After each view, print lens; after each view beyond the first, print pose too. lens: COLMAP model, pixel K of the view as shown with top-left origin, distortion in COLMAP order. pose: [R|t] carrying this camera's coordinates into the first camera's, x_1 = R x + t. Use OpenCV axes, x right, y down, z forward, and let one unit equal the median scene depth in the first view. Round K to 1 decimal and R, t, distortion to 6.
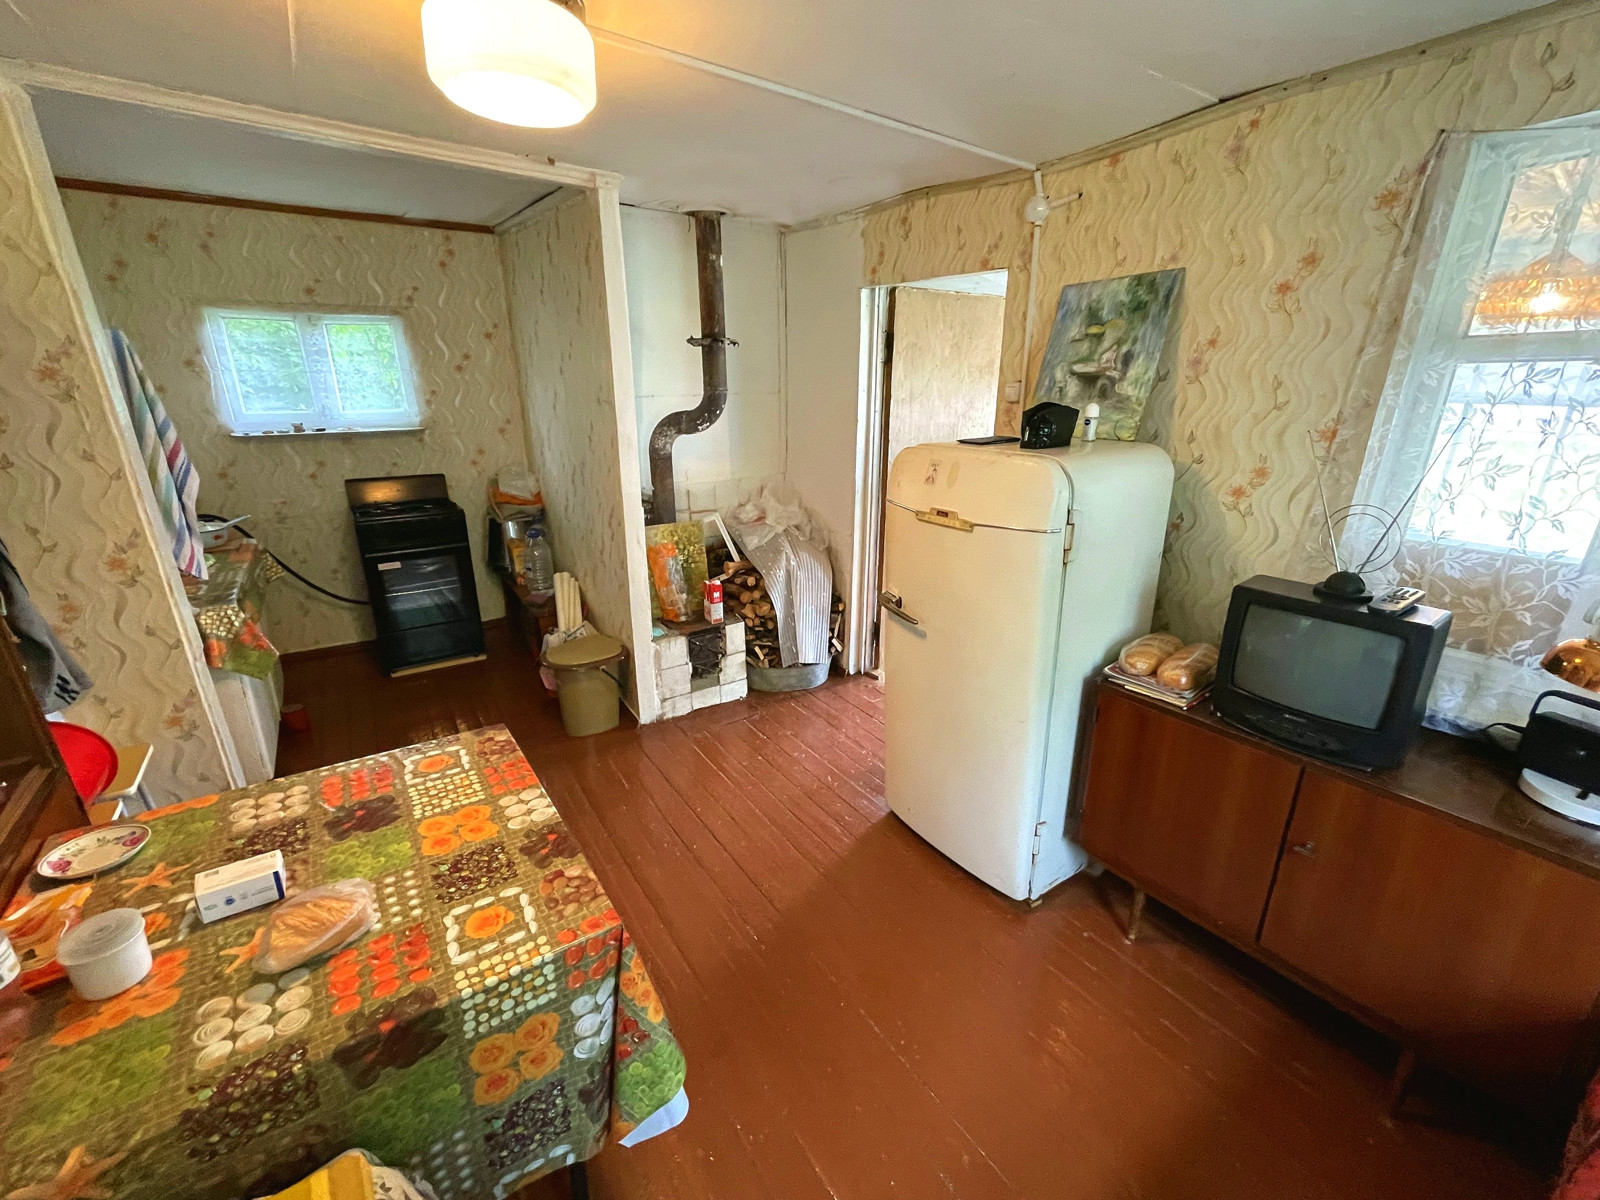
lens RADIAL K [[660.3, 0, 800.0], [0, 660.3, 600.0], [0, 0, 1]] dist [-0.004586, -0.000507]
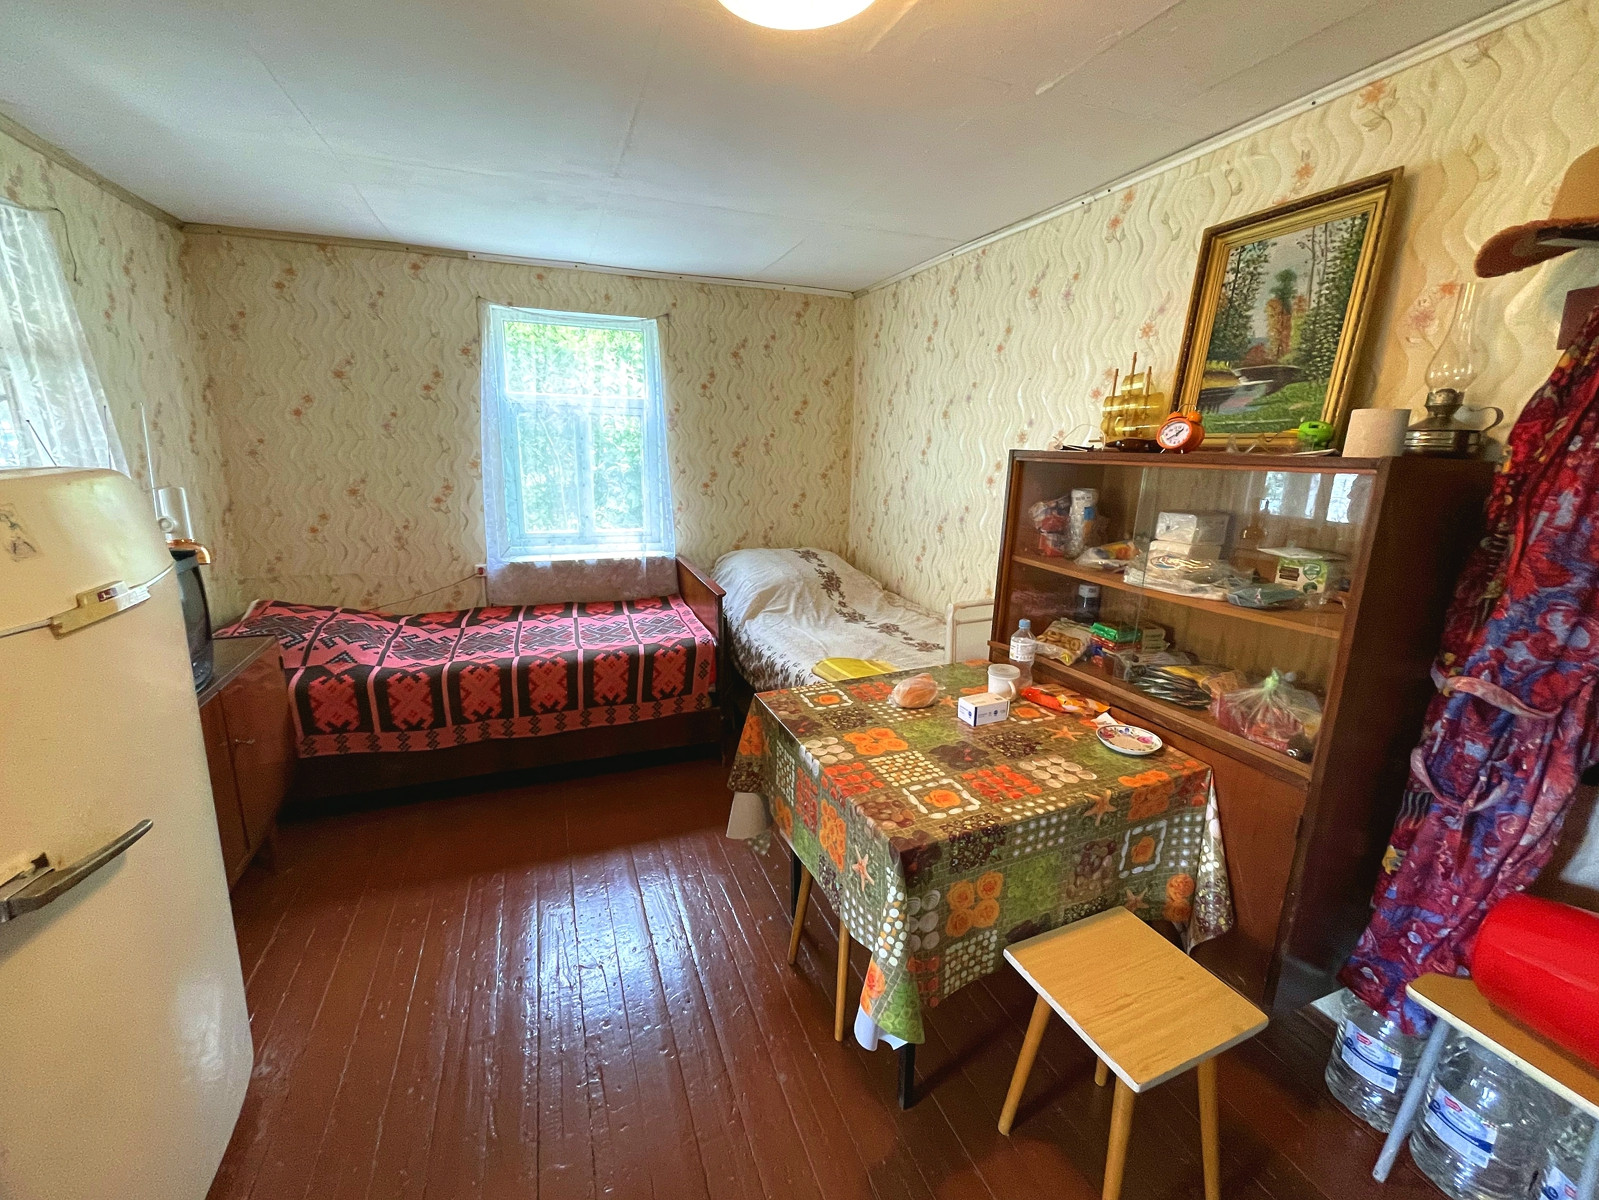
lens RADIAL K [[659.9, 0, 799.5], [0, 659.9, 600.0], [0, 0, 1]] dist [-0.004586, -0.000507]
pose [[-0.973544, -0.068538, 0.217980, -0.251757], [0.055811, 0.853739, 0.517701, -0.214936], [-0.221580, 0.516170, -0.827327, 0.768265]]
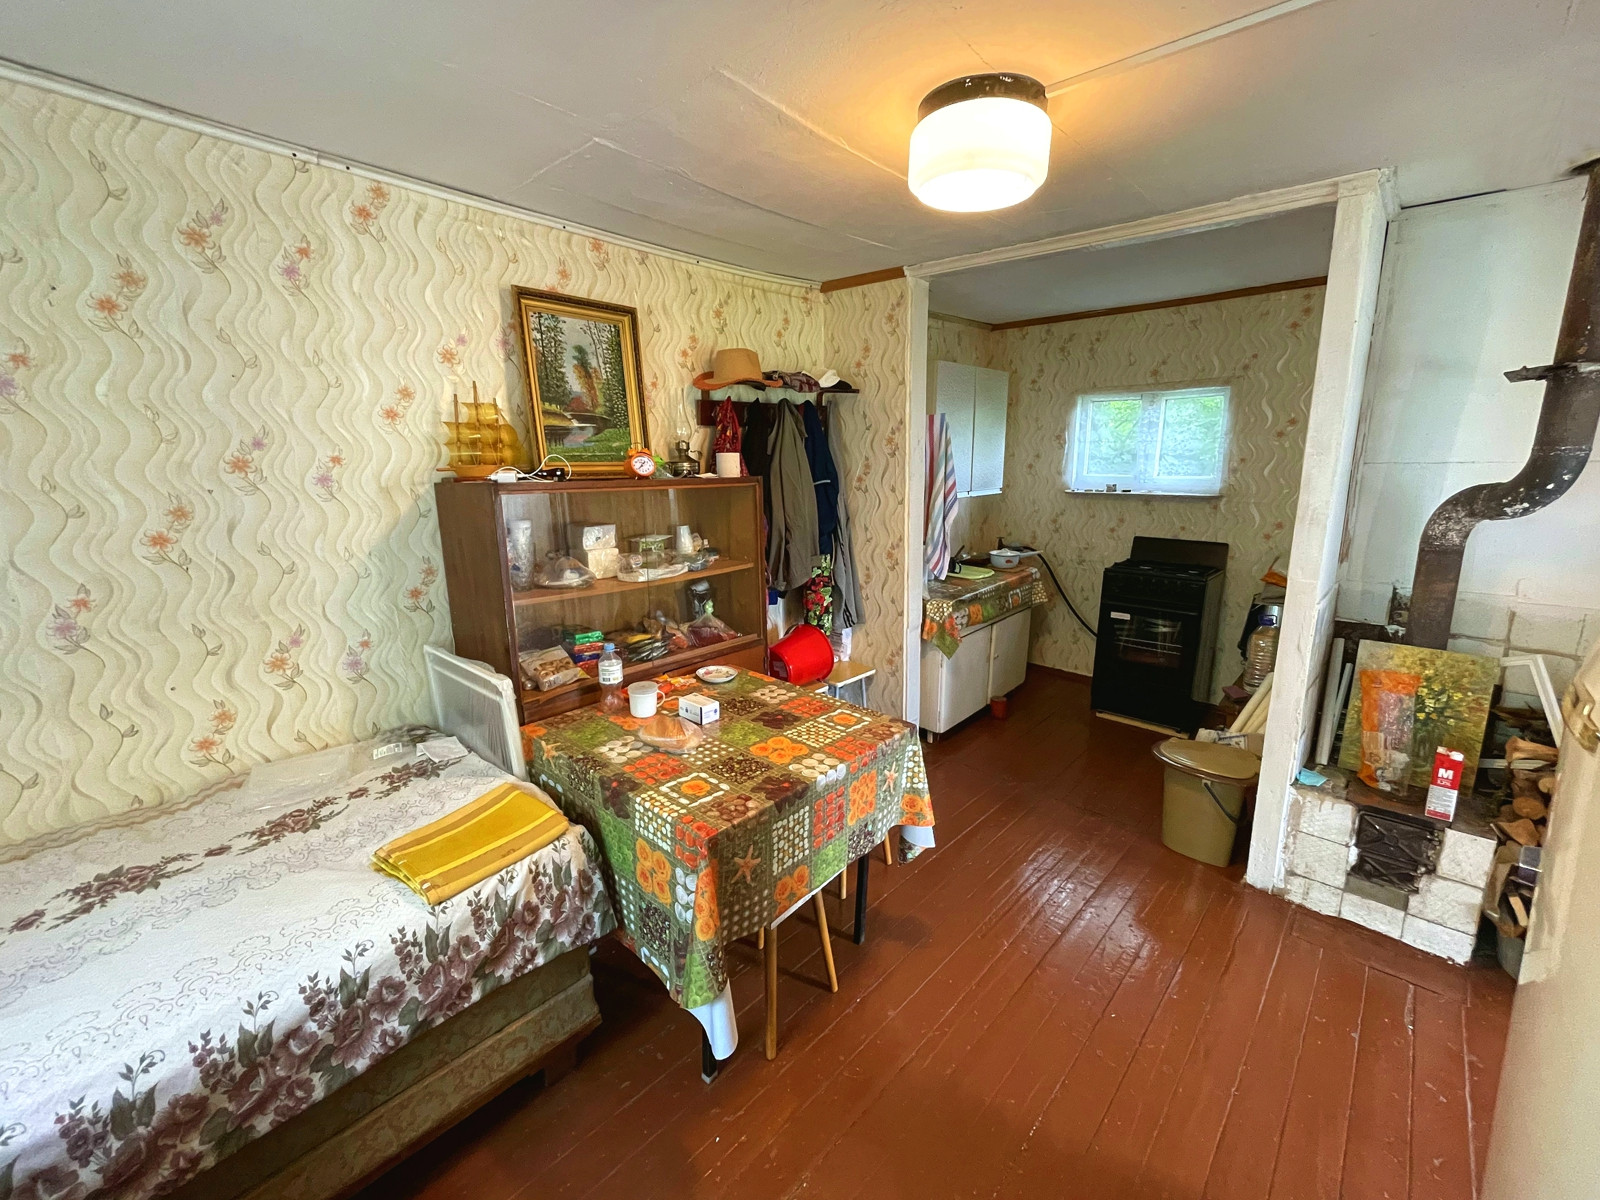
lens RADIAL K [[660.3, 0, 800.0], [0, 660.3, 600.0], [0, 0, 1]] dist [-0.004586, -0.000507]
pose [[0.223114, 0.198235, -0.954423, 0.293359], [-0.307758, 0.943351, 0.123991, -0.051449], [0.924935, 0.266068, 0.271483, 0.232343]]
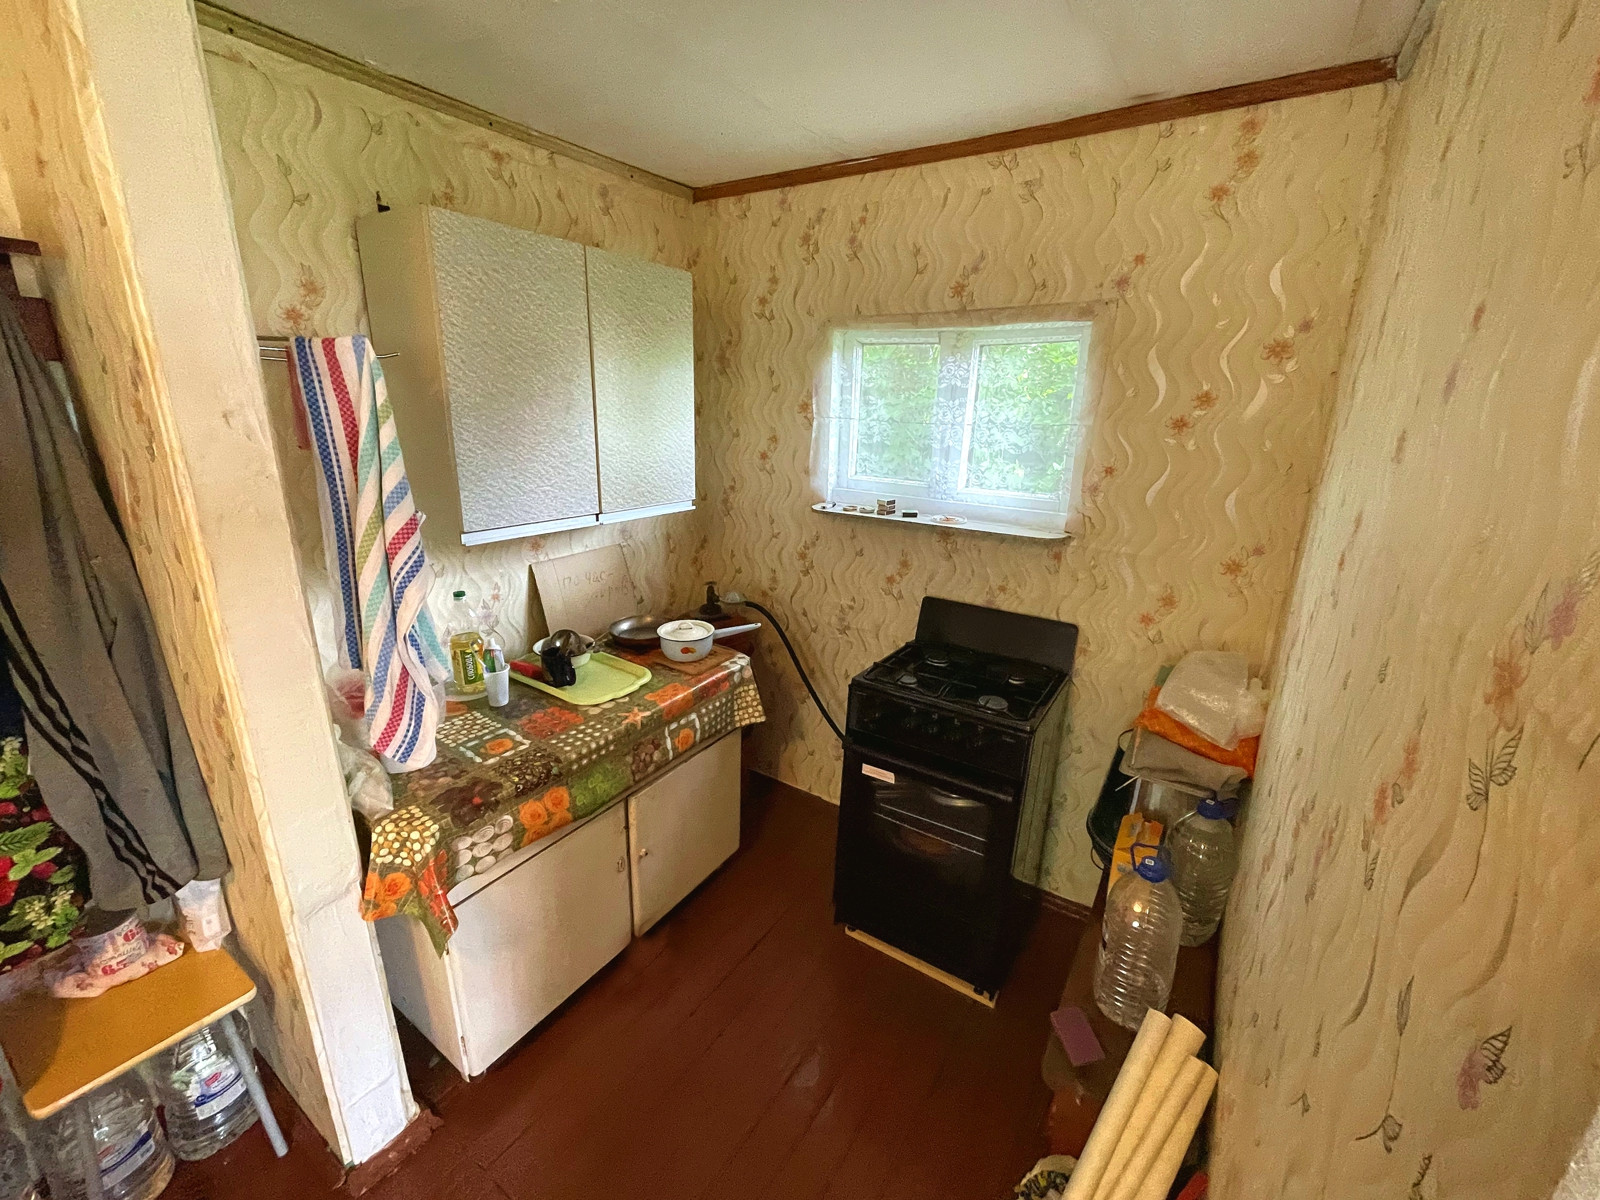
lens RADIAL K [[660.3, 0, 800.0], [0, 660.3, 600.0], [0, 0, 1]] dist [-0.004586, -0.000507]
pose [[0.382866, 0.261102, -0.886137, -0.212605], [-0.328239, 0.935084, 0.133705, -0.249461], [0.863524, 0.239674, 0.443716, 0.702626]]
